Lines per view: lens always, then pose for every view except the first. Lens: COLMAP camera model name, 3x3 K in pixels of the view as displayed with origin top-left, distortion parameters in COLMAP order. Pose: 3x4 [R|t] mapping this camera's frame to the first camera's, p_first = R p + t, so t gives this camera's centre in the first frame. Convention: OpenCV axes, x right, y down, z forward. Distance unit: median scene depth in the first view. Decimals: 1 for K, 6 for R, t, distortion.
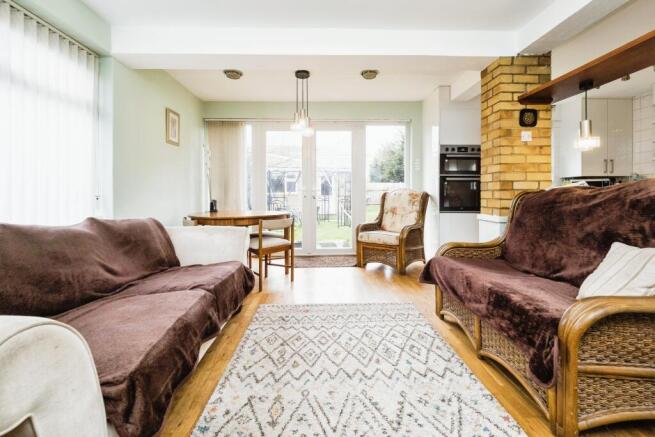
lens RADIAL K [[282.6, 0, 330.5], [0, 282.6, 190.0], [0, 0, 1]] dist [-0.000661, -0.000467]
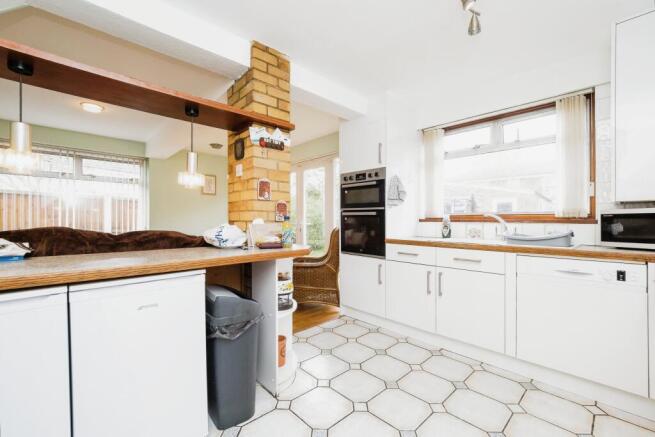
lens RADIAL K [[282.6, 0, 330.0], [0, 282.6, 217.9], [0, 0, 1]] dist [-0.000661, -0.000467]
pose [[0.656796, -0.001139, -0.754067, 1.018970], [-0.005525, 0.999965, -0.006322, -0.020312], [0.754048, 0.008319, 0.656767, 0.403808]]
